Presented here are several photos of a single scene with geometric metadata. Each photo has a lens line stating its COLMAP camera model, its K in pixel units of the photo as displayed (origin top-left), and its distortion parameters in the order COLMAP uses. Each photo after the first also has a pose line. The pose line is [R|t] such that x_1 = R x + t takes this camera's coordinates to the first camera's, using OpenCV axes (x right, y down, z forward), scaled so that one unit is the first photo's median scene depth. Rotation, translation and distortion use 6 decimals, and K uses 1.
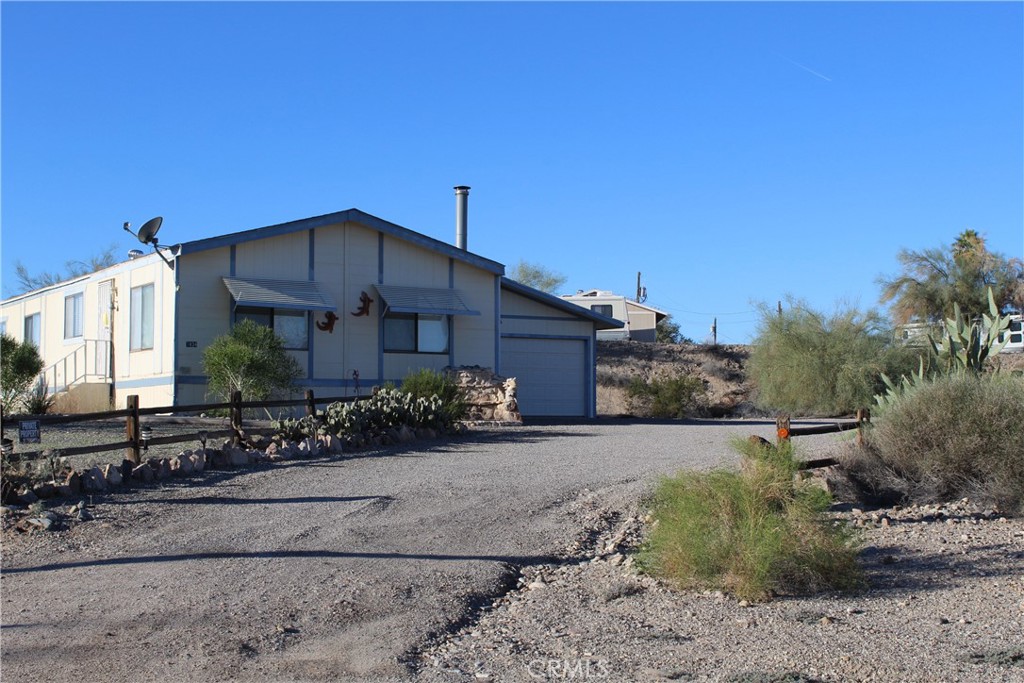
lens RADIAL K [[1508.8, 0, 512.0], [0, 1508.8, 341.5], [0, 0, 1]] dist [0.004848, -0.000225]
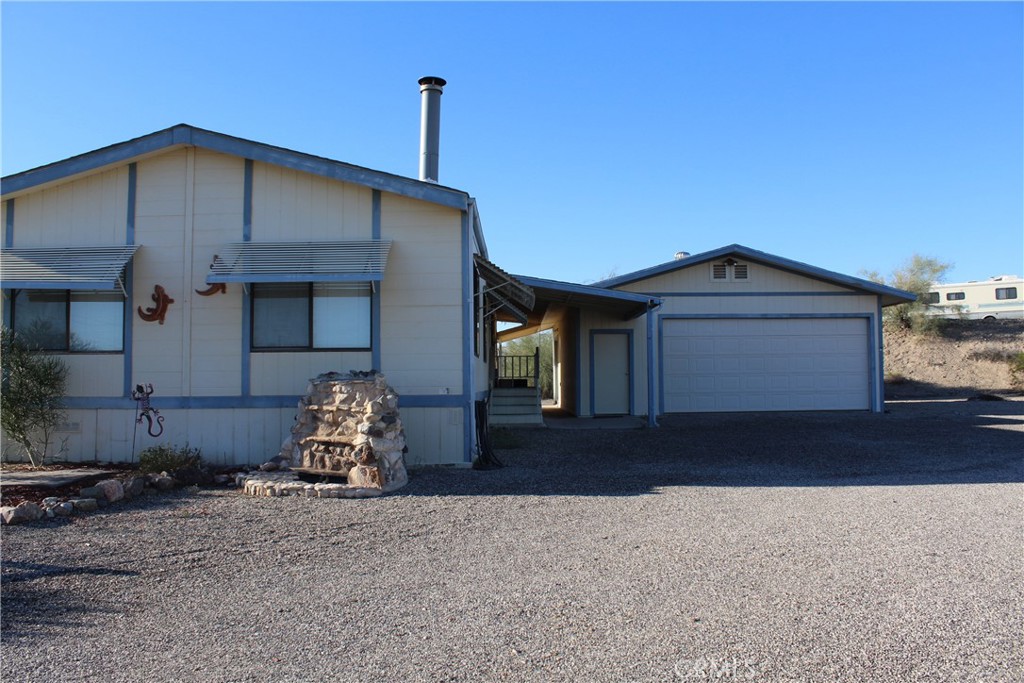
lens RADIAL K [[857.6, 0, 504.6], [0, 857.6, 337.3], [0, 0, 1]] dist [-0.156478, 0.139178]
pose [[0.849063, -0.036762, -0.527011, 0.184120], [0.038917, 0.999218, -0.007002, 0.007765], [0.526856, -0.014565, 0.849830, 0.759763]]
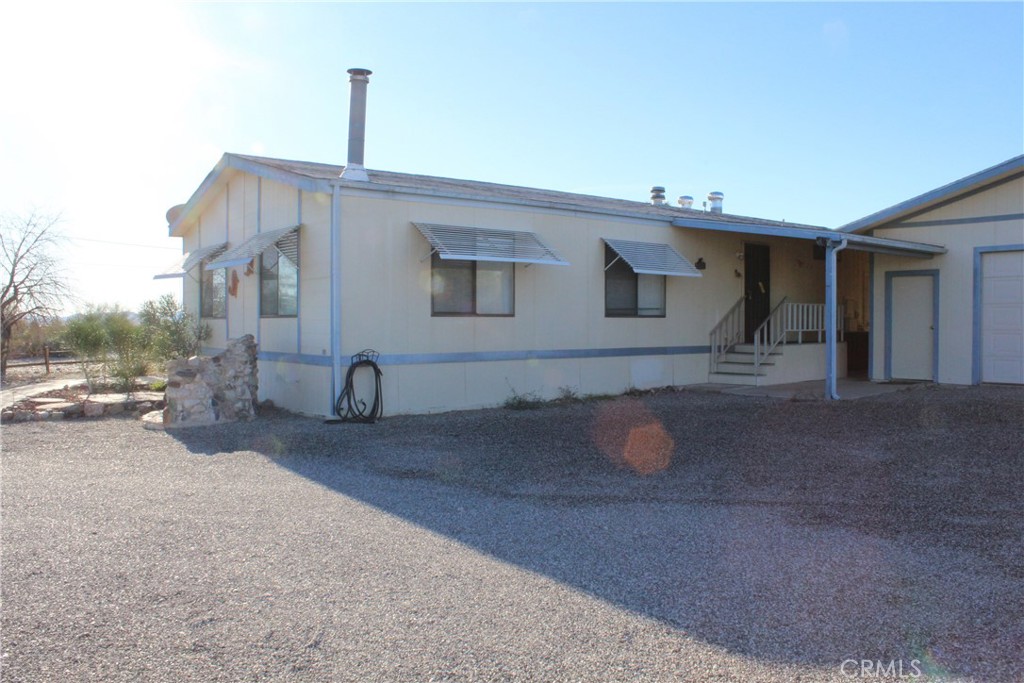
lens RADIAL K [[857.6, 0, 504.6], [0, 857.6, 337.3], [0, 0, 1]] dist [-0.156478, 0.139178]
pose [[0.114450, 0.018448, -0.993258, 0.384389], [0.057987, 0.997999, 0.025218, 0.013922], [0.991735, -0.060482, 0.113151, 1.076411]]
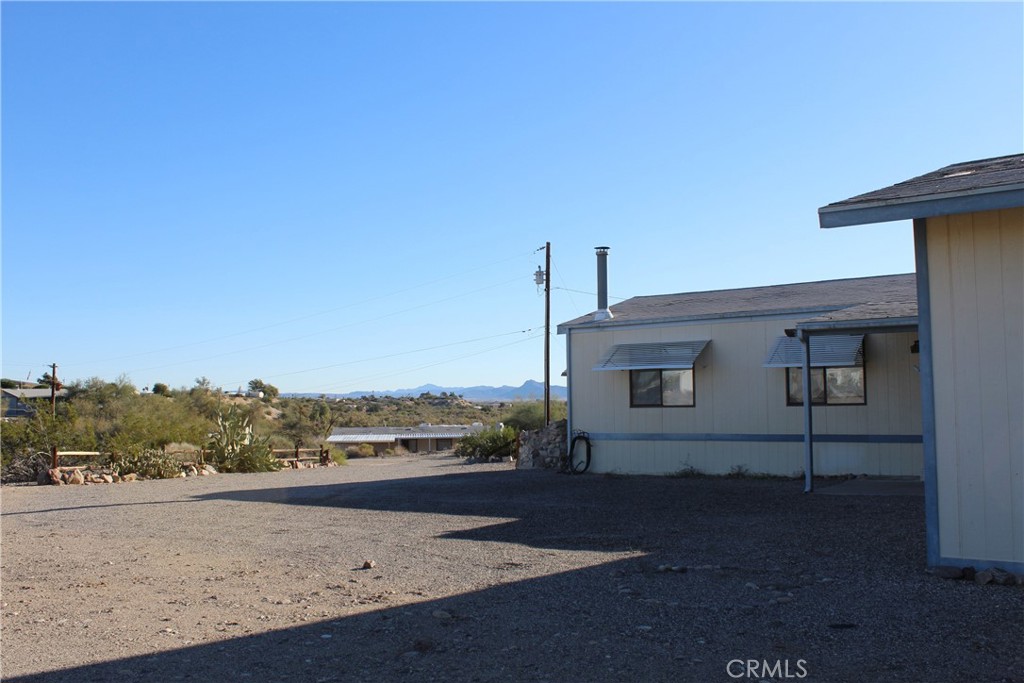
lens RADIAL K [[978.2, 0, 506.1], [0, 978.2, 340.0], [0, 0, 1]] dist [-0.144734, 0.151860]
pose [[-0.941723, -0.014394, -0.336080, 0.282010], [0.028216, 0.992184, -0.121555, 0.045822], [0.335203, -0.123954, -0.933956, 1.705276]]
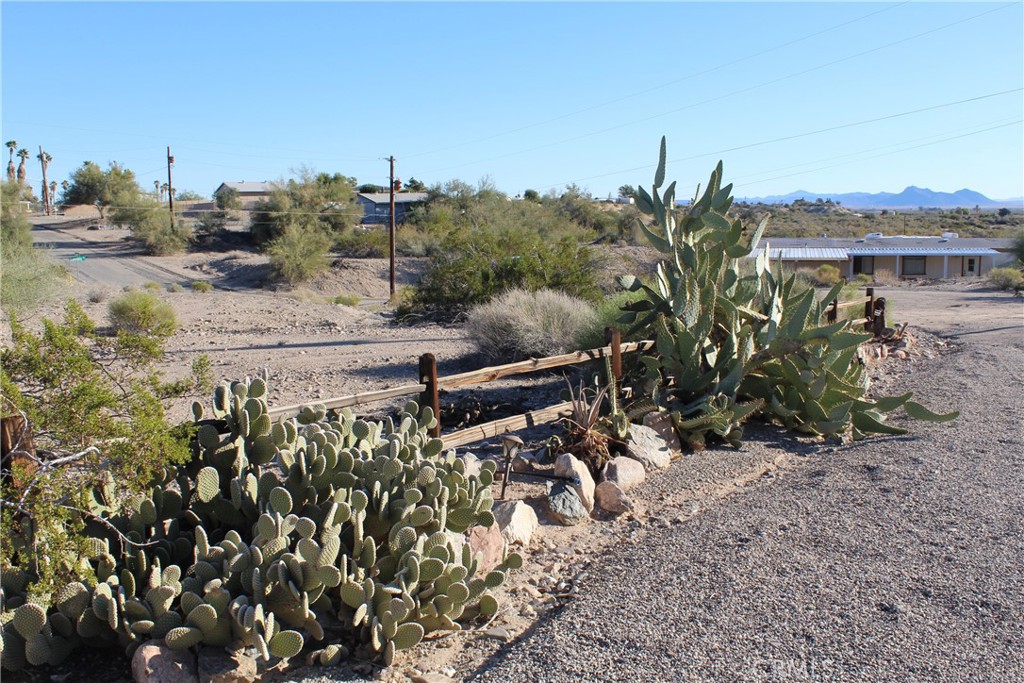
lens RADIAL K [[978.2, 0, 506.1], [0, 978.2, 340.0], [0, 0, 1]] dist [-0.144734, 0.151860]
pose [[-0.999543, 0.006120, 0.029612, 0.261841], [0.008156, 0.997575, 0.069125, 0.012039], [-0.029117, 0.069335, -0.997168, 0.970735]]
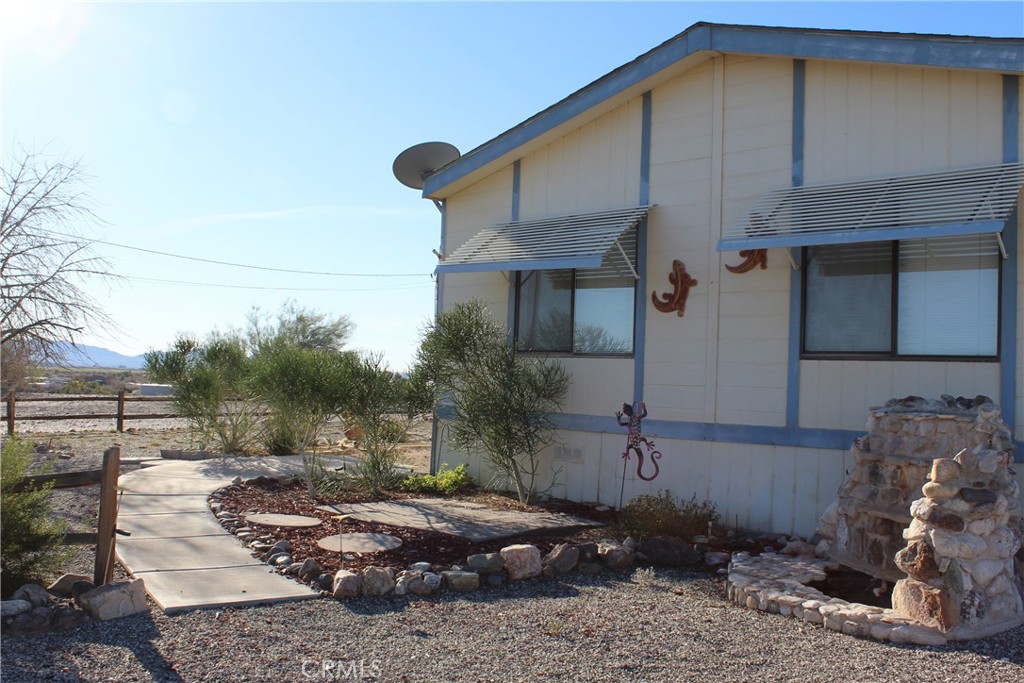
lens RADIAL K [[978.2, 0, 506.1], [0, 978.2, 340.0], [0, 0, 1]] dist [-0.144734, 0.151860]
pose [[0.246108, -0.031983, -0.968715, 0.139172], [0.015575, 0.999457, -0.029041, 0.008443], [0.969117, -0.007940, 0.246472, 0.861879]]
